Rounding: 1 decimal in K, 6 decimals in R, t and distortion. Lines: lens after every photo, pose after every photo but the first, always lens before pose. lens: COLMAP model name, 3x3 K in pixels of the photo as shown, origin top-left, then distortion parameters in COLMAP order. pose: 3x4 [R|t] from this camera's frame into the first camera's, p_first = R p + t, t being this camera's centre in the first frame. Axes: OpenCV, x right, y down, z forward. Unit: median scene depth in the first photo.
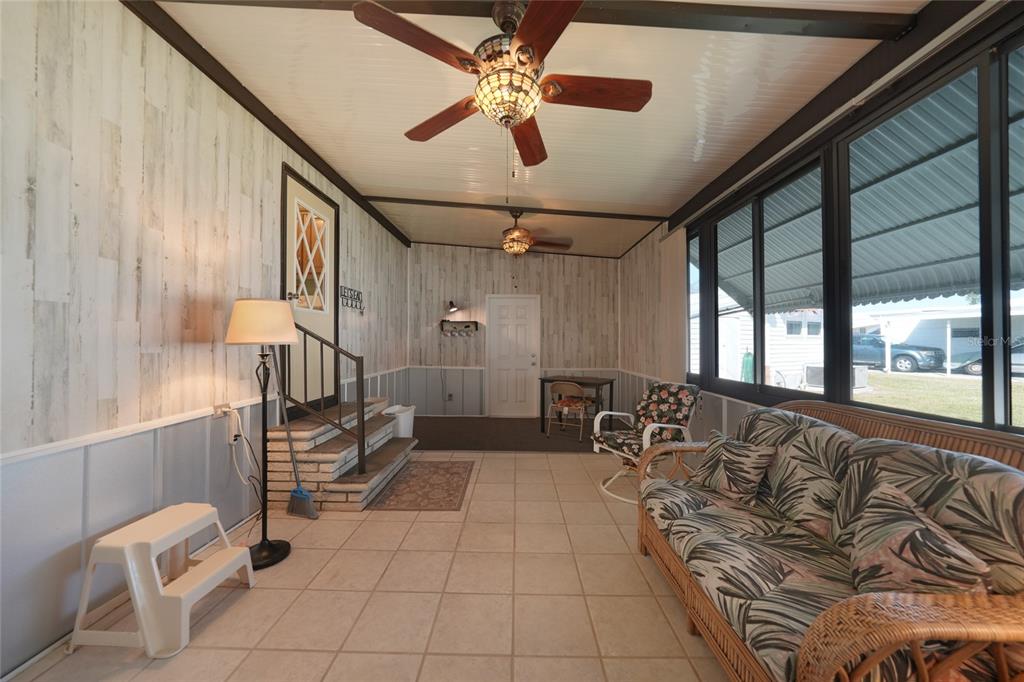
lens RADIAL K [[361.8, 0, 512.3], [0, 361.8, 340.7], [0, 0, 1]] dist [0.000855, 0.000171]
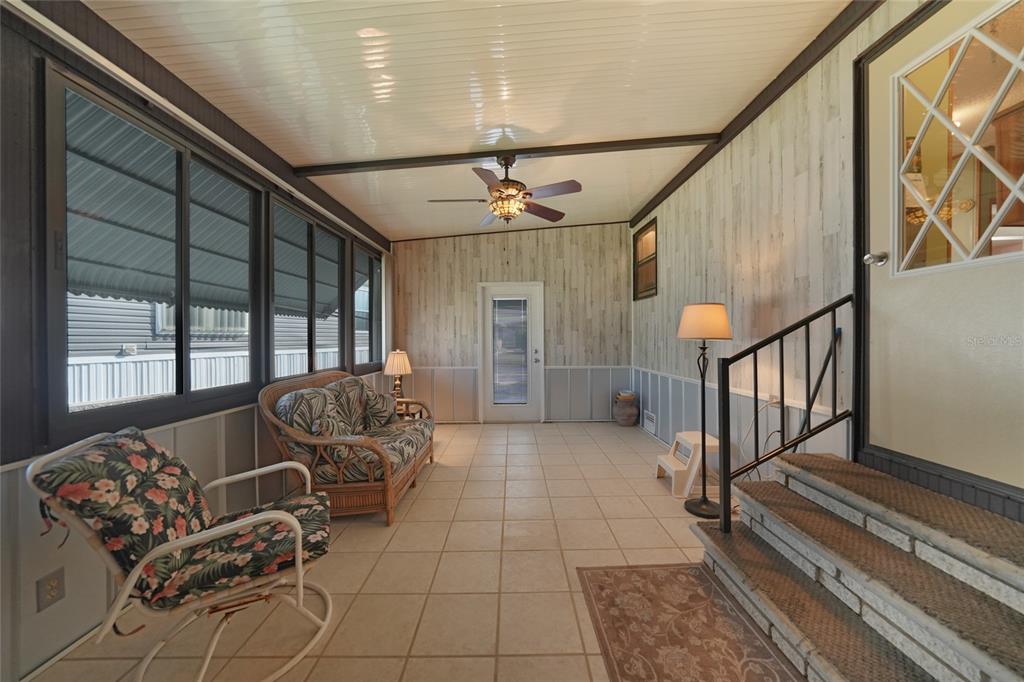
lens RADIAL K [[361.8, 0, 511.3], [0, 361.8, 339.2], [0, 0, 1]] dist [0.000855, 0.000171]
pose [[-0.999971, 0.002952, -0.007054, -0.011942], [0.002979, 0.999988, -0.003817, 0.011173], [0.007043, -0.003838, -0.999968, 2.148427]]
